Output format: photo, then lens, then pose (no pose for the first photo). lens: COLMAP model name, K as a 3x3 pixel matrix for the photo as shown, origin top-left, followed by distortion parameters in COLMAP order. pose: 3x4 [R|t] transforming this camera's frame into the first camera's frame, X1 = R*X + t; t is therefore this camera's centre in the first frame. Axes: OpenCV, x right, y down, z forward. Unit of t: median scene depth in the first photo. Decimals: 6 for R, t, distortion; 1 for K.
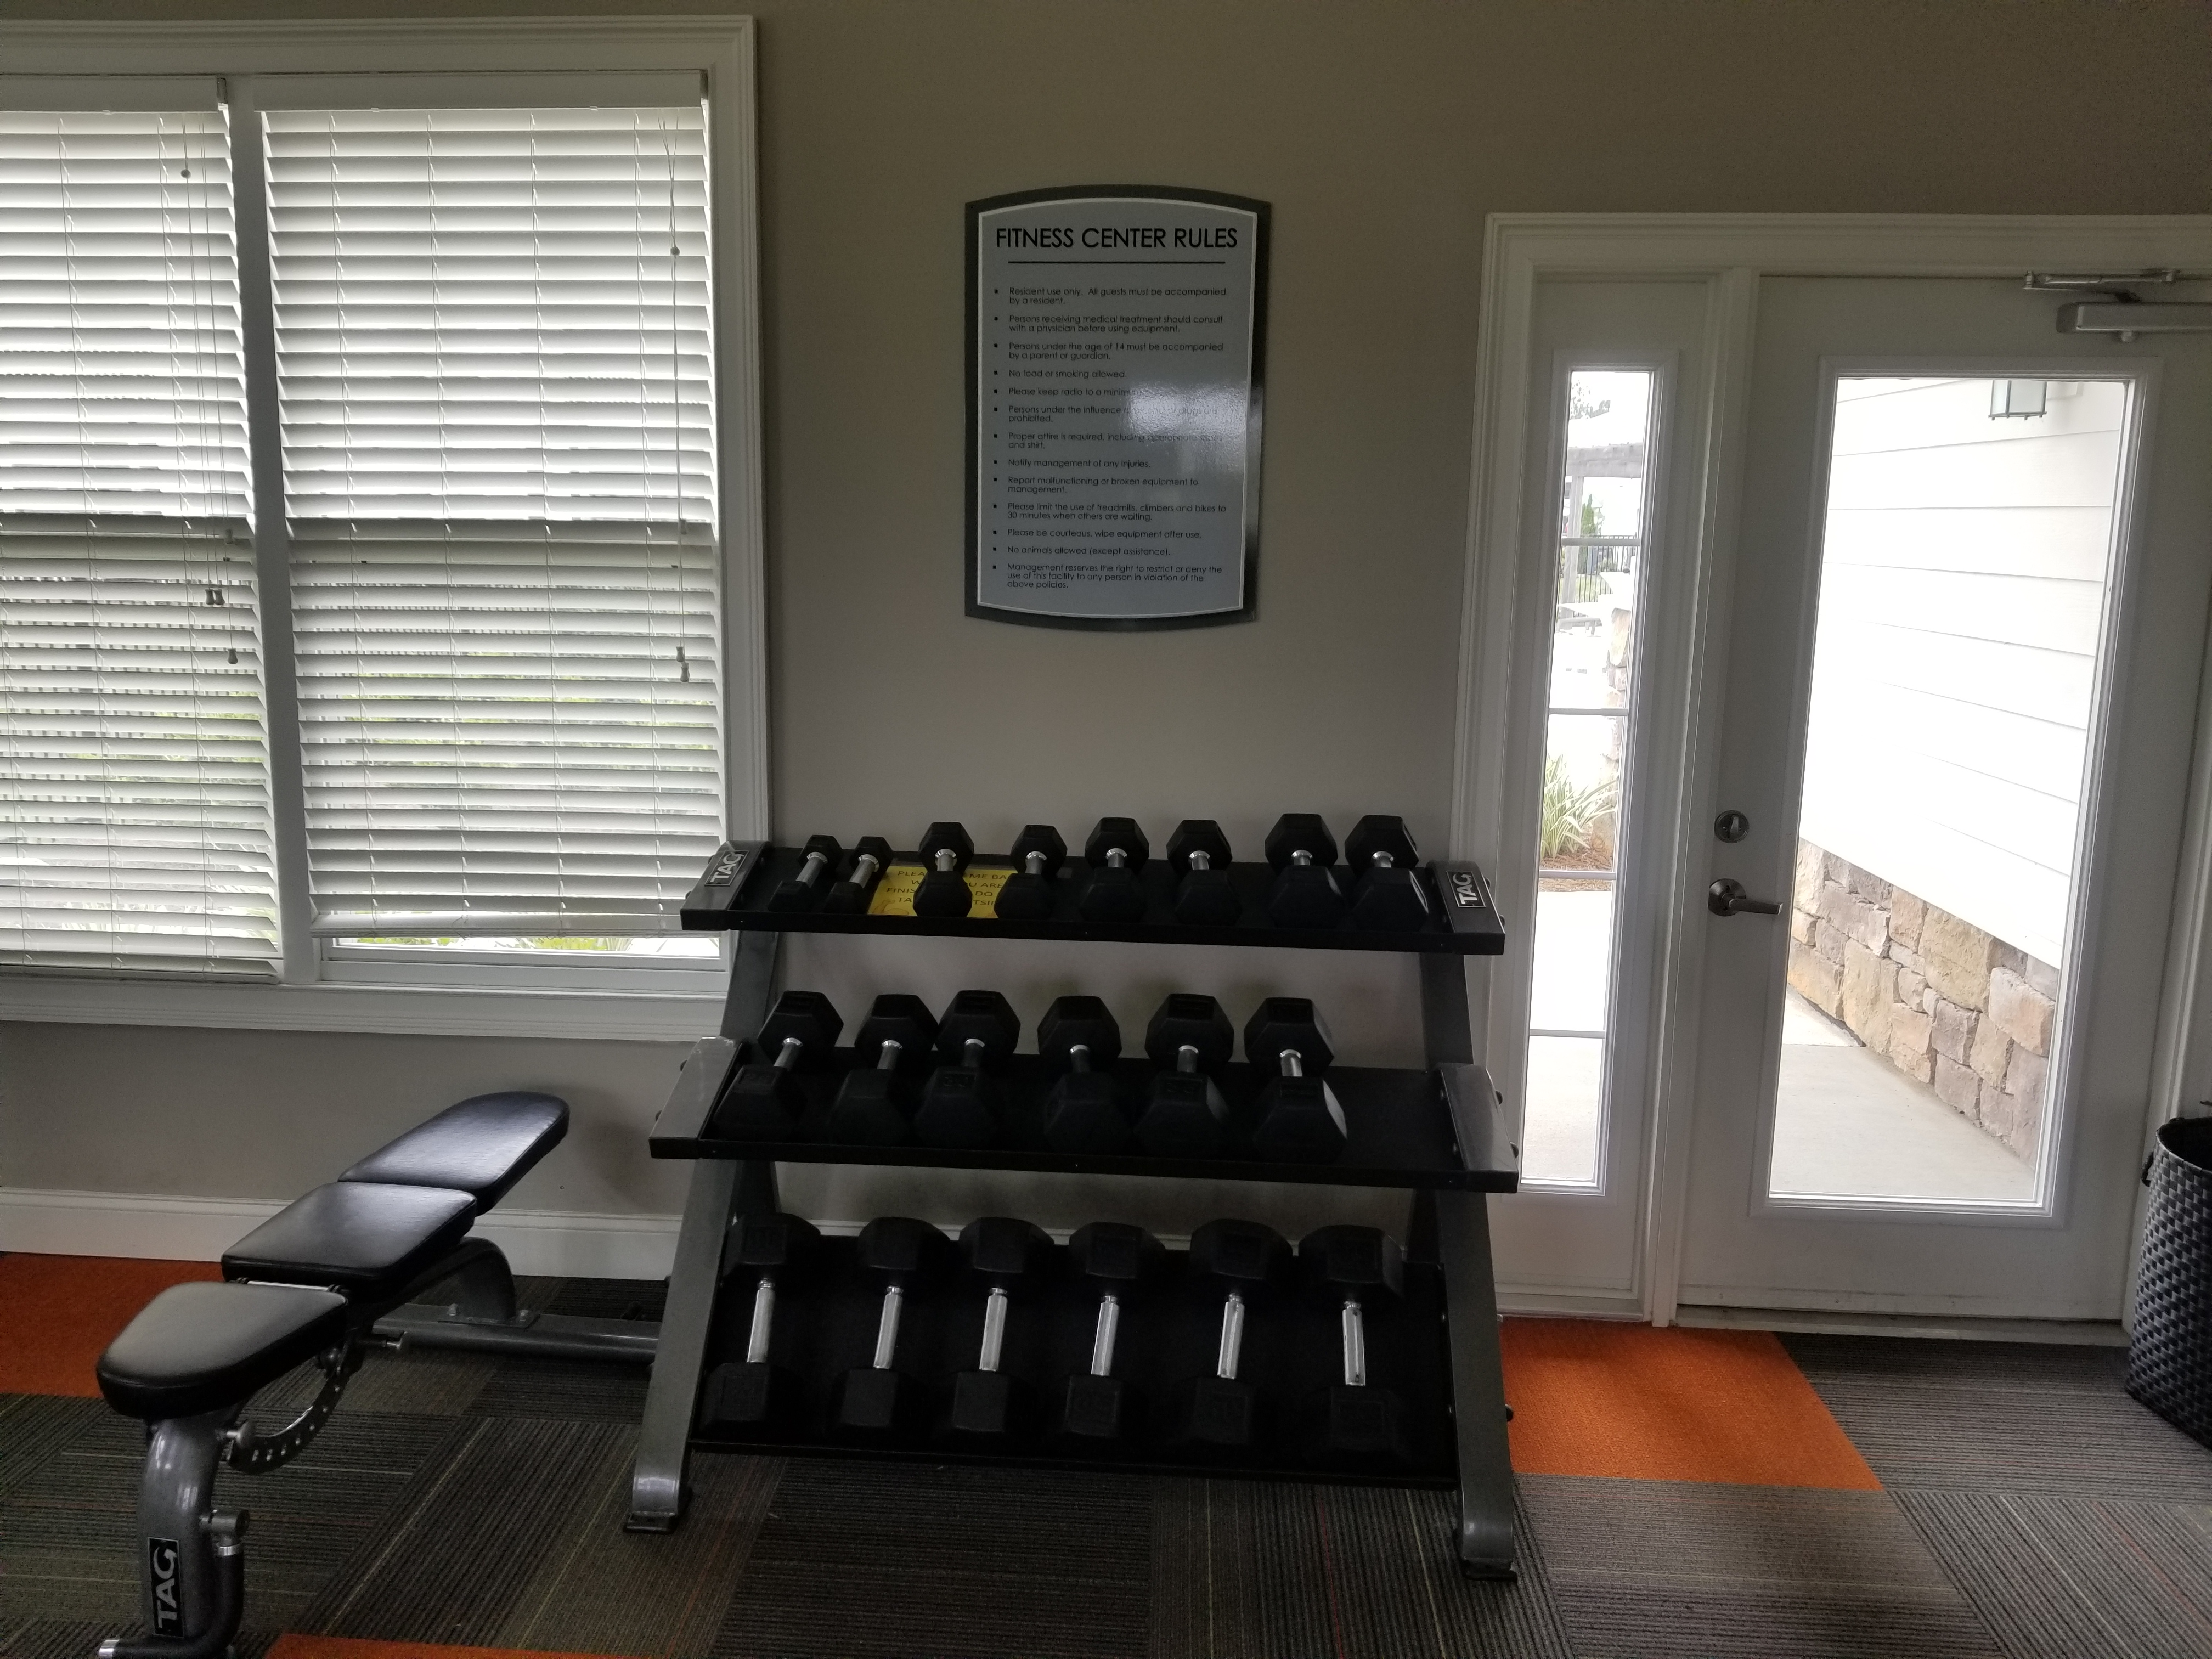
lens RADIAL K [[1672.0, 0, 1106.0], [0, 1672.0, 829.5], [0, 0, 1]] dist [0.012107, -0.033767]
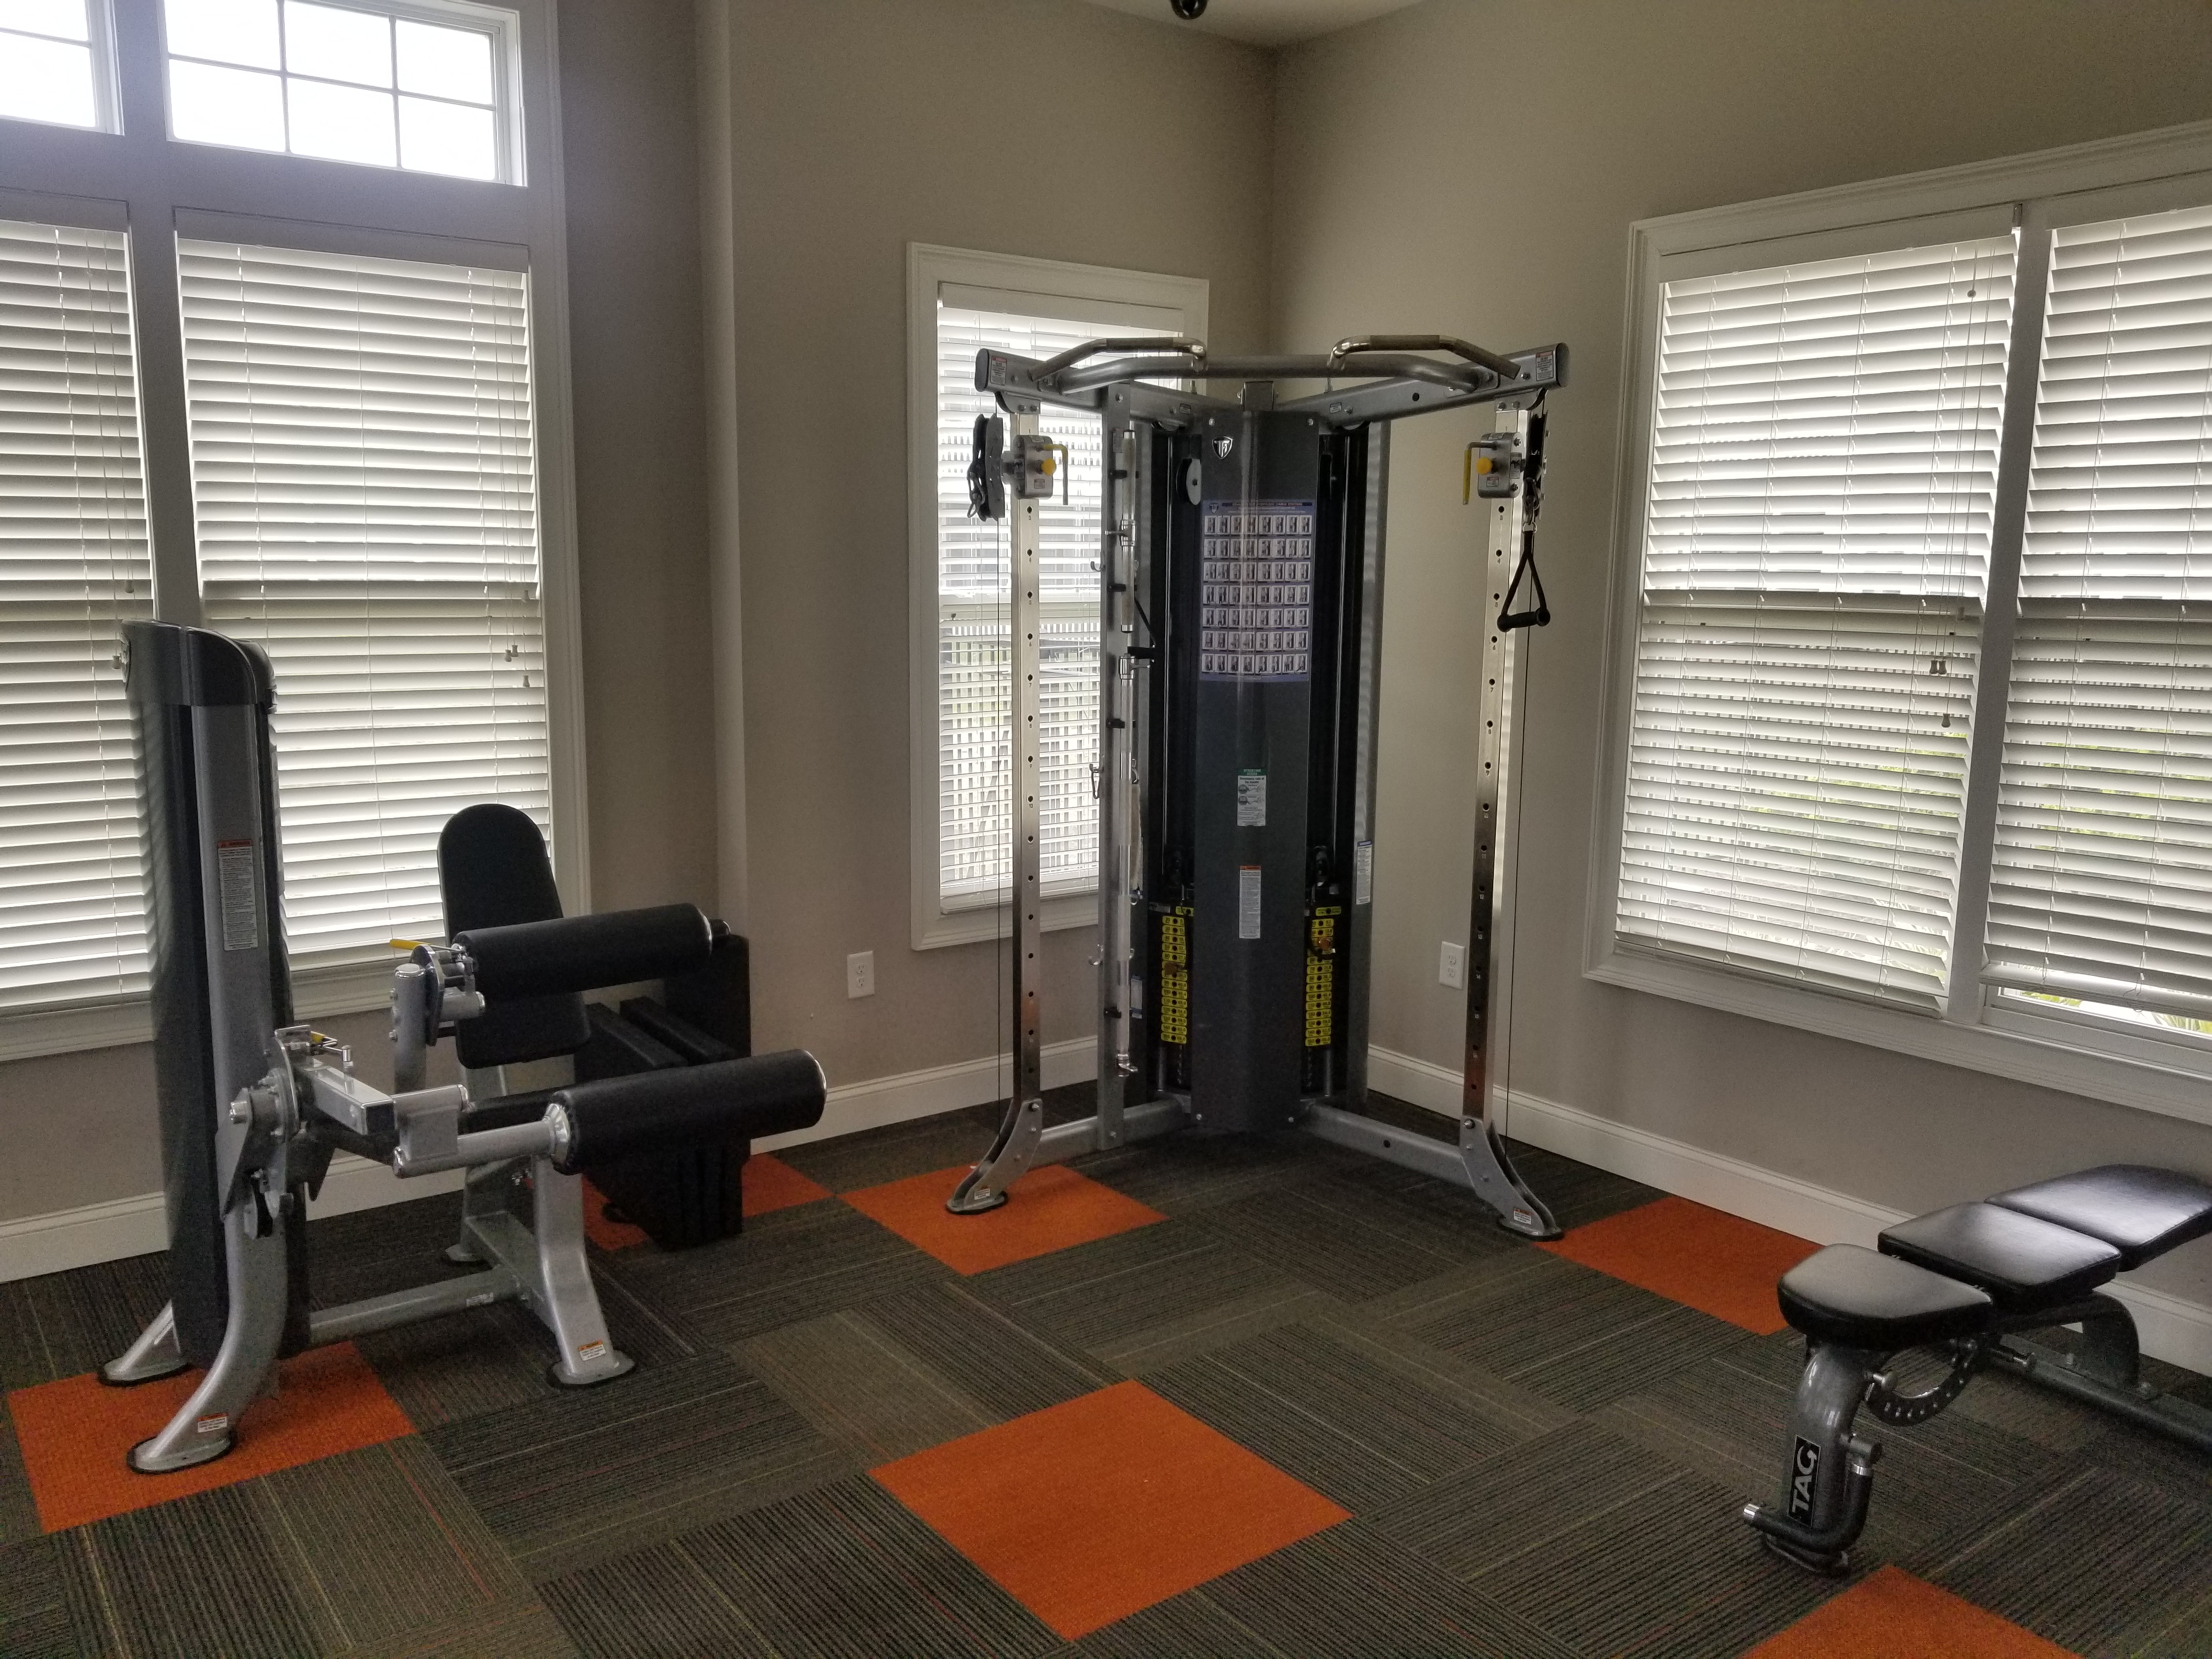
lens RADIAL K [[1672.0, 0, 1106.0], [0, 1672.0, 829.5], [0, 0, 1]] dist [0.012107, -0.033767]
pose [[0.615223, 0.112199, -0.780328, 0.011002], [-0.143881, 0.989176, 0.028790, 0.017042], [0.775113, 0.094562, 0.624707, -0.124562]]
